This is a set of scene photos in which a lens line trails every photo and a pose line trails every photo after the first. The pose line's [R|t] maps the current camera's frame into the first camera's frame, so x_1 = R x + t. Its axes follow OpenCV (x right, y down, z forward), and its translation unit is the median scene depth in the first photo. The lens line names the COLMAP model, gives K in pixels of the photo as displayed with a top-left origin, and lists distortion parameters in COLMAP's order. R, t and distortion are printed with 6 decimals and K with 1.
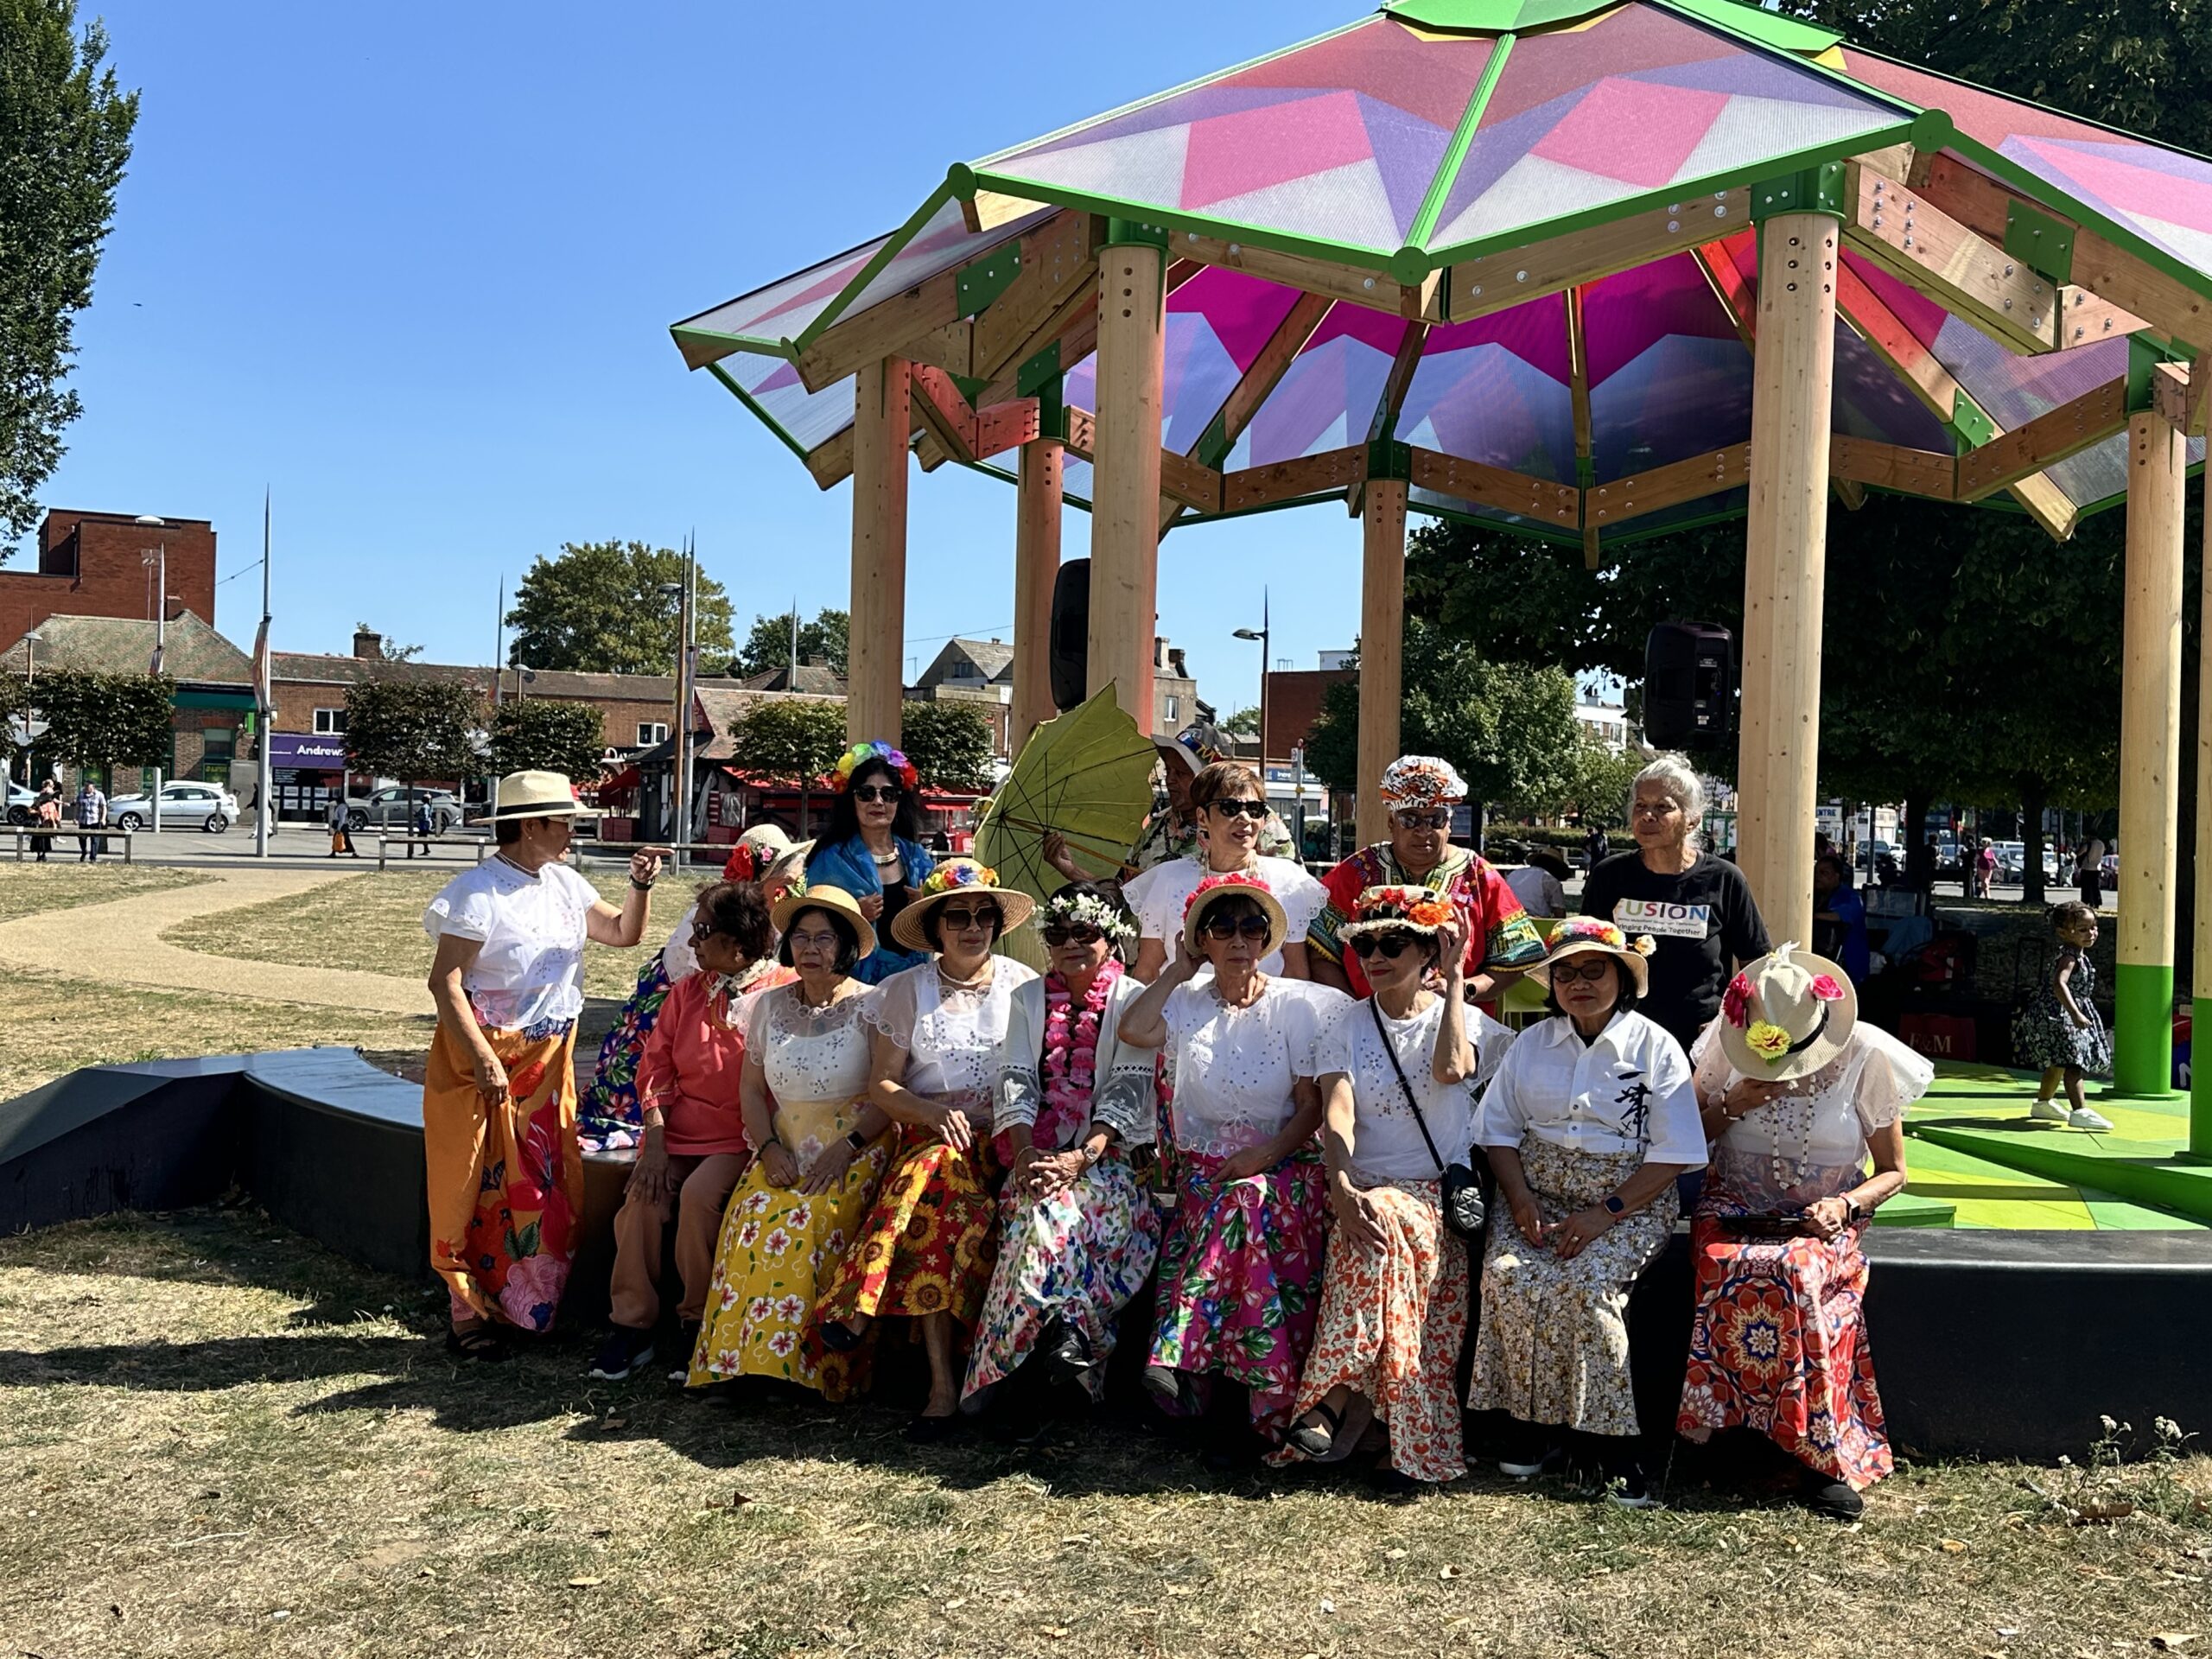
lens RADIAL K [[2319.2, 0, 1065.6], [0, 2319.2, 830.8], [0, 0, 1]] dist [0.071681, -0.003220]
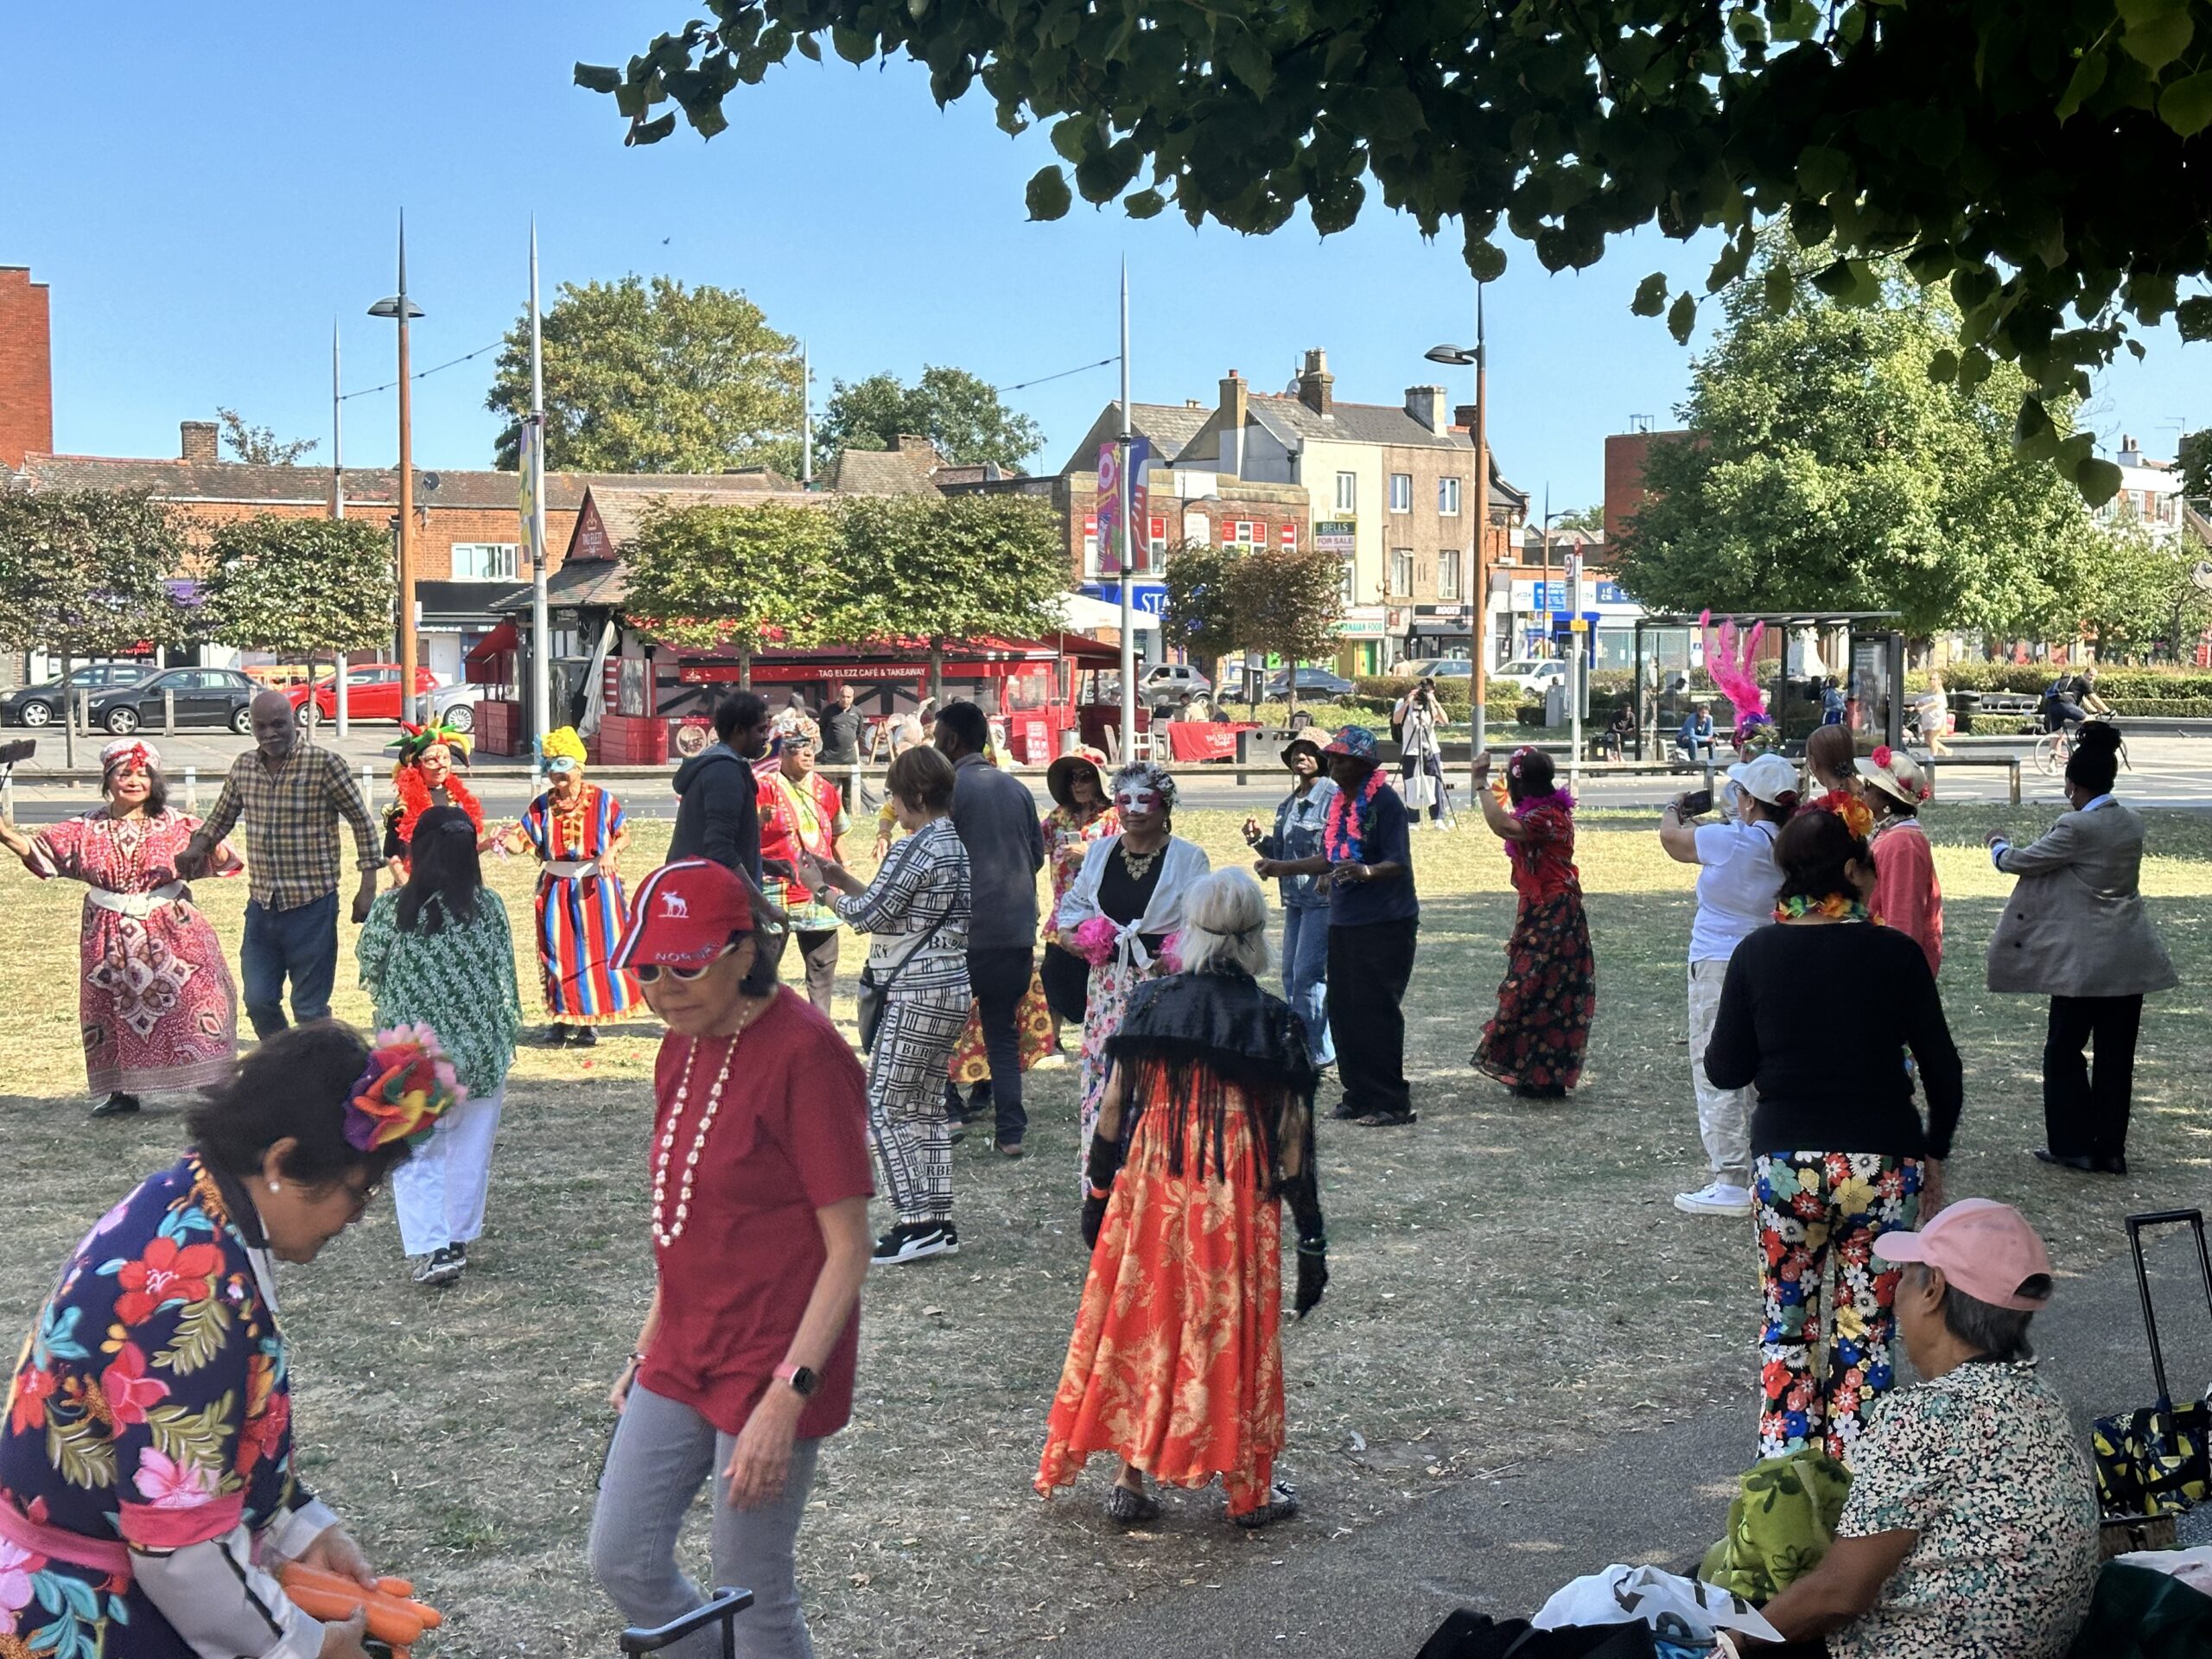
lens RADIAL K [[3119.0, 0, 1106.0], [0, 3119.0, 829.5], [0, 0, 1]] dist [0.185610, -0.401825]
pose [[0.994995, -0.025236, -0.096691, 0.034292], [0.029927, 0.998429, 0.047380, -0.004079], [0.095343, -0.050036, 0.994186, 0.117082]]
